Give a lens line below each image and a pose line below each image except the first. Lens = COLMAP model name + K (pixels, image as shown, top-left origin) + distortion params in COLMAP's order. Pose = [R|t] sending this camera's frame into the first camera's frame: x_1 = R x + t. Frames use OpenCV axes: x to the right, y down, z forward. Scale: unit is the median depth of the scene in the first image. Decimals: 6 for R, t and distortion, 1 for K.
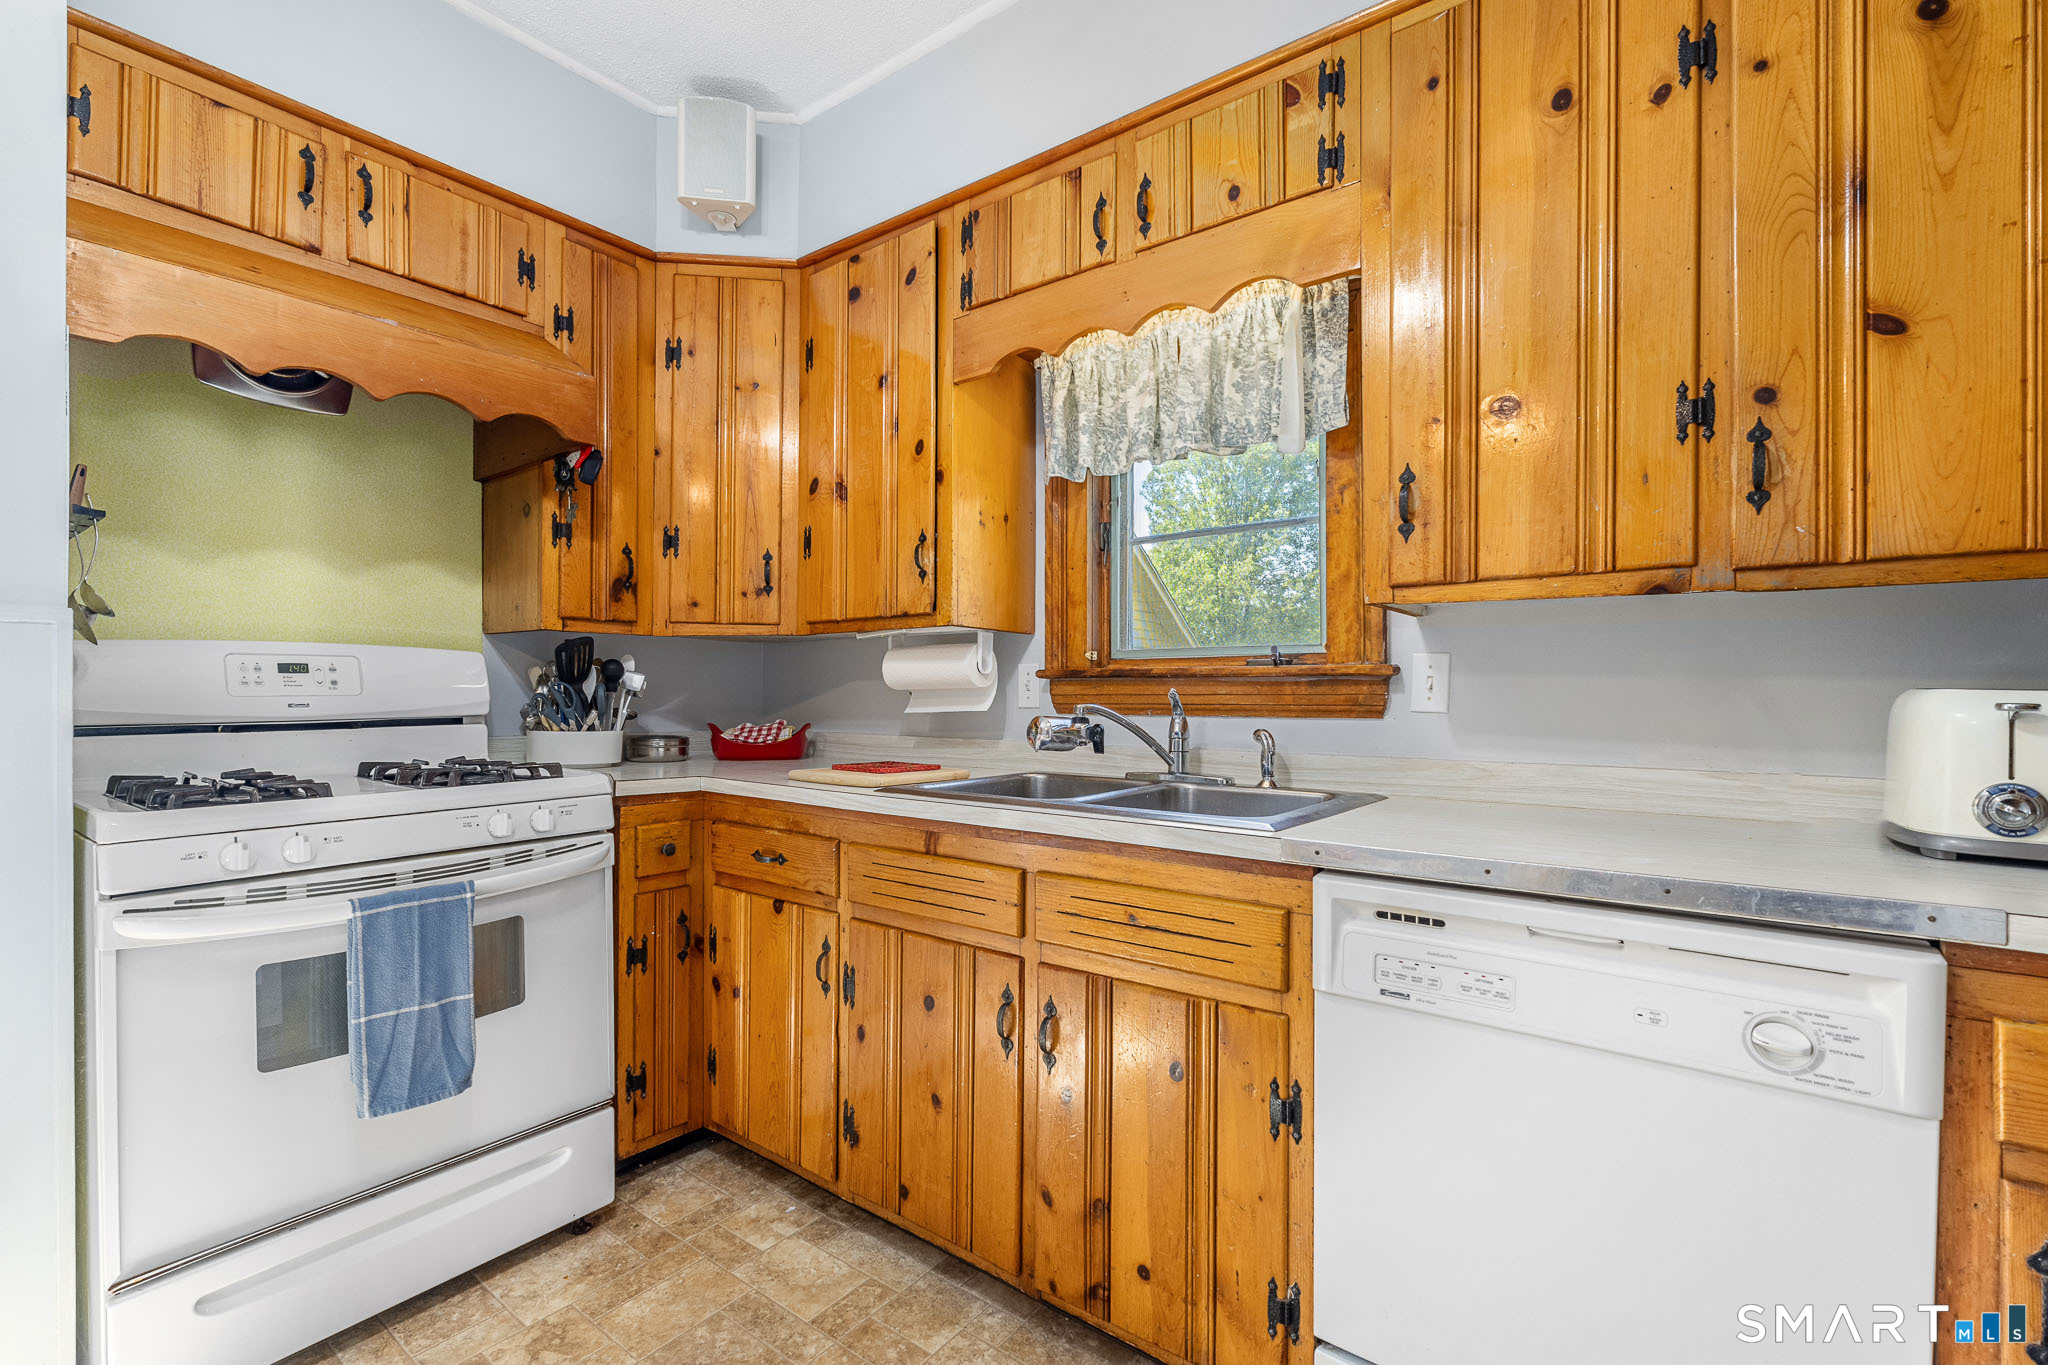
lens RADIAL K [[910.5, 0, 1026.5], [0, 910.5, 690.3], [0, 0, 1]] dist [-0.002359, -0.000761]
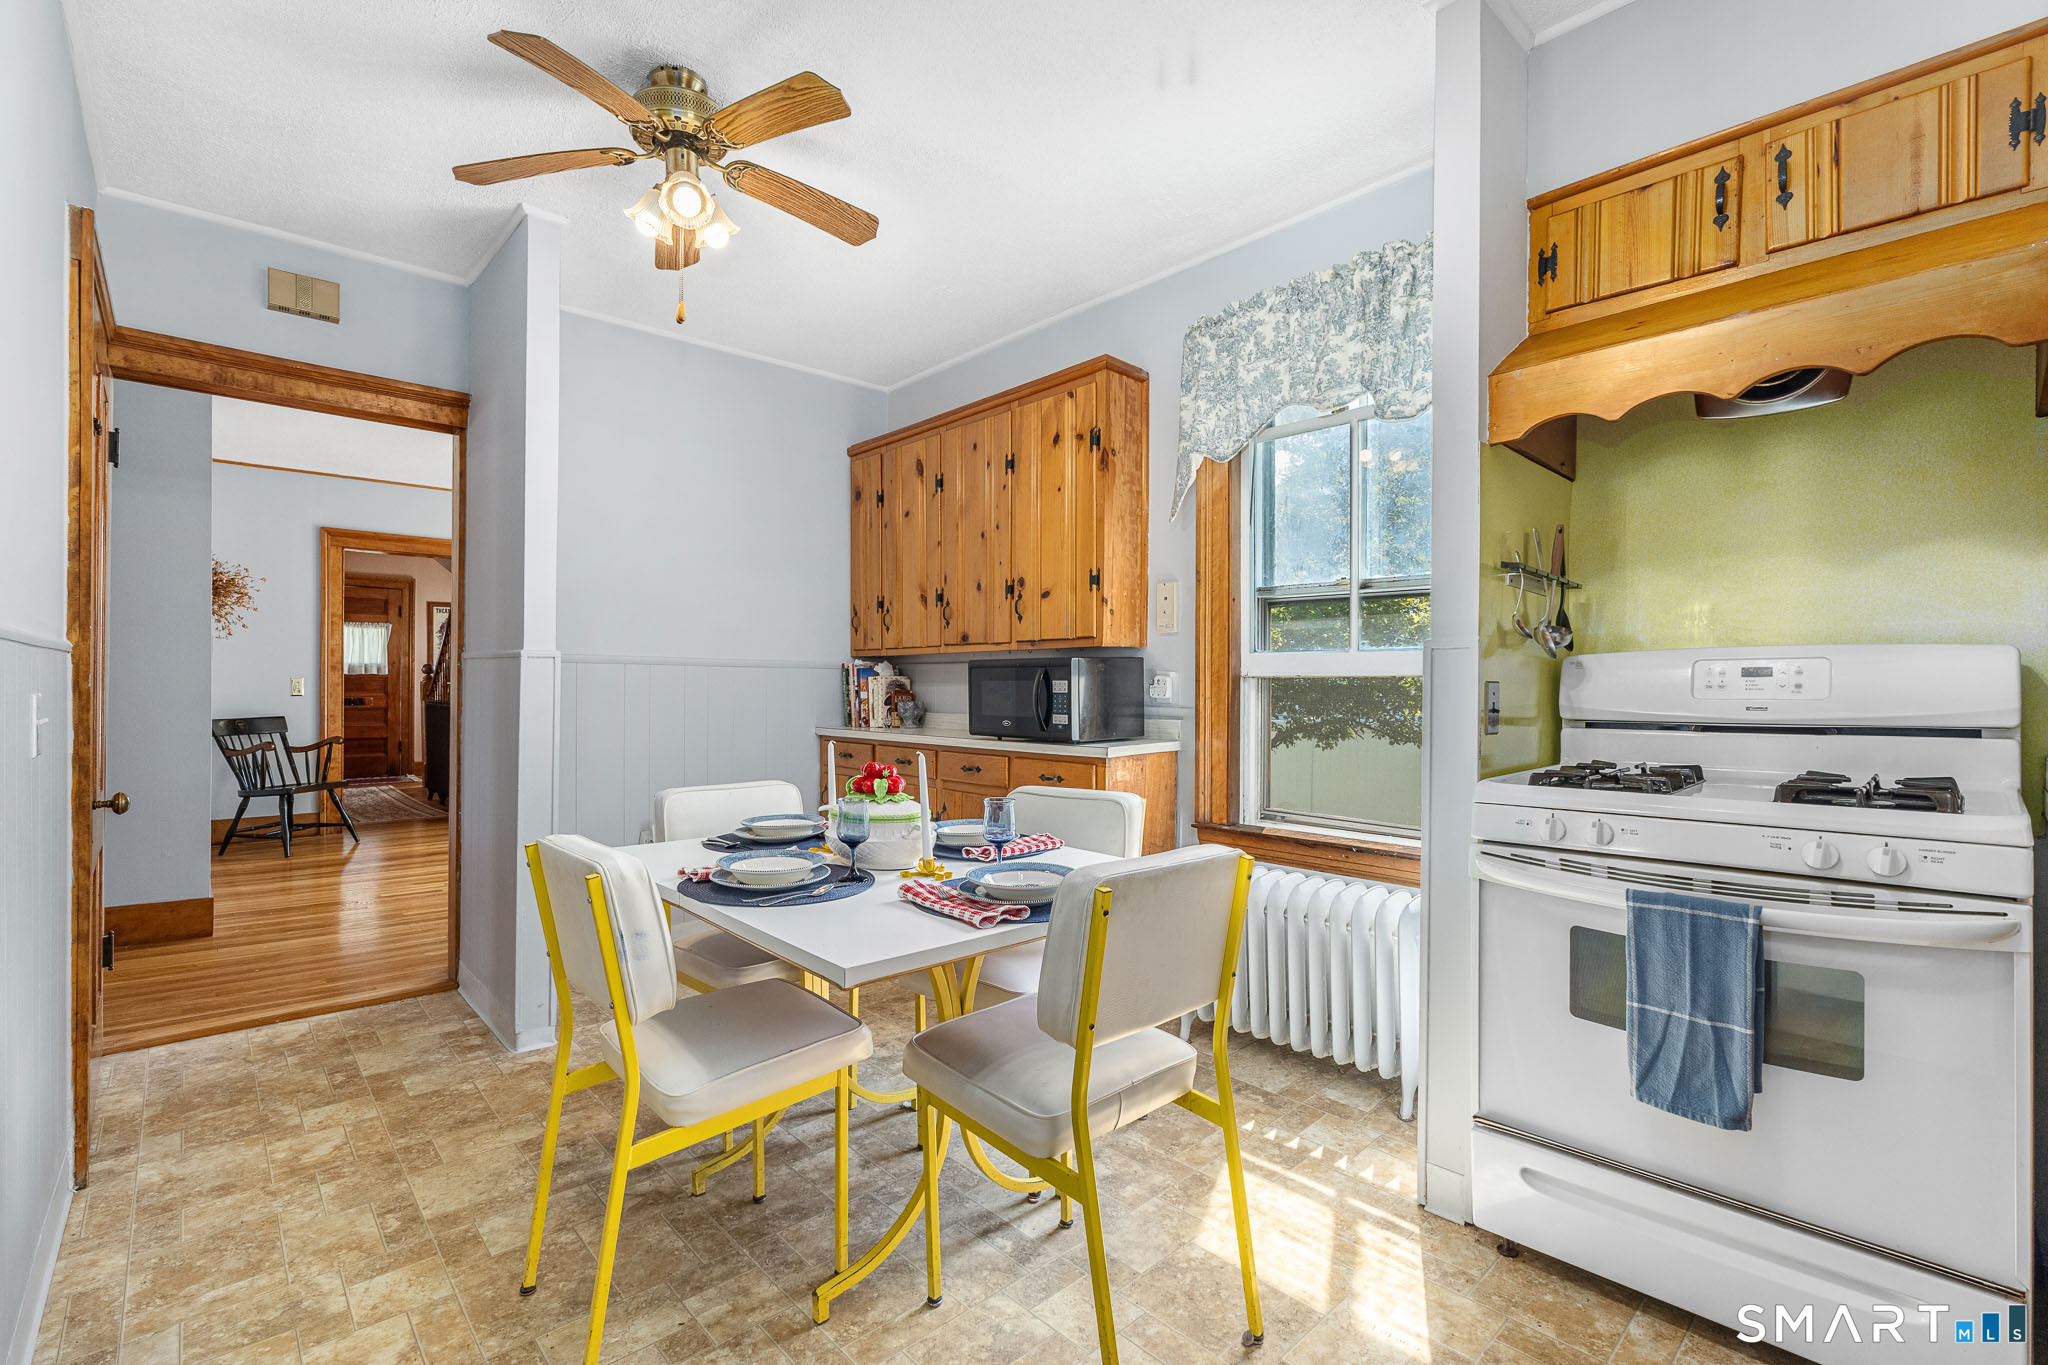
lens RADIAL K [[915.5, 0, 1024.0], [0, 915.5, 682.5], [0, 0, 1]] dist [-0.001453, -0.000340]
pose [[-0.173549, -0.006214, -0.984806, 0.409971], [-0.001705, 0.999980, -0.006010, -0.006201], [0.984824, 0.000636, -0.173557, 0.438419]]
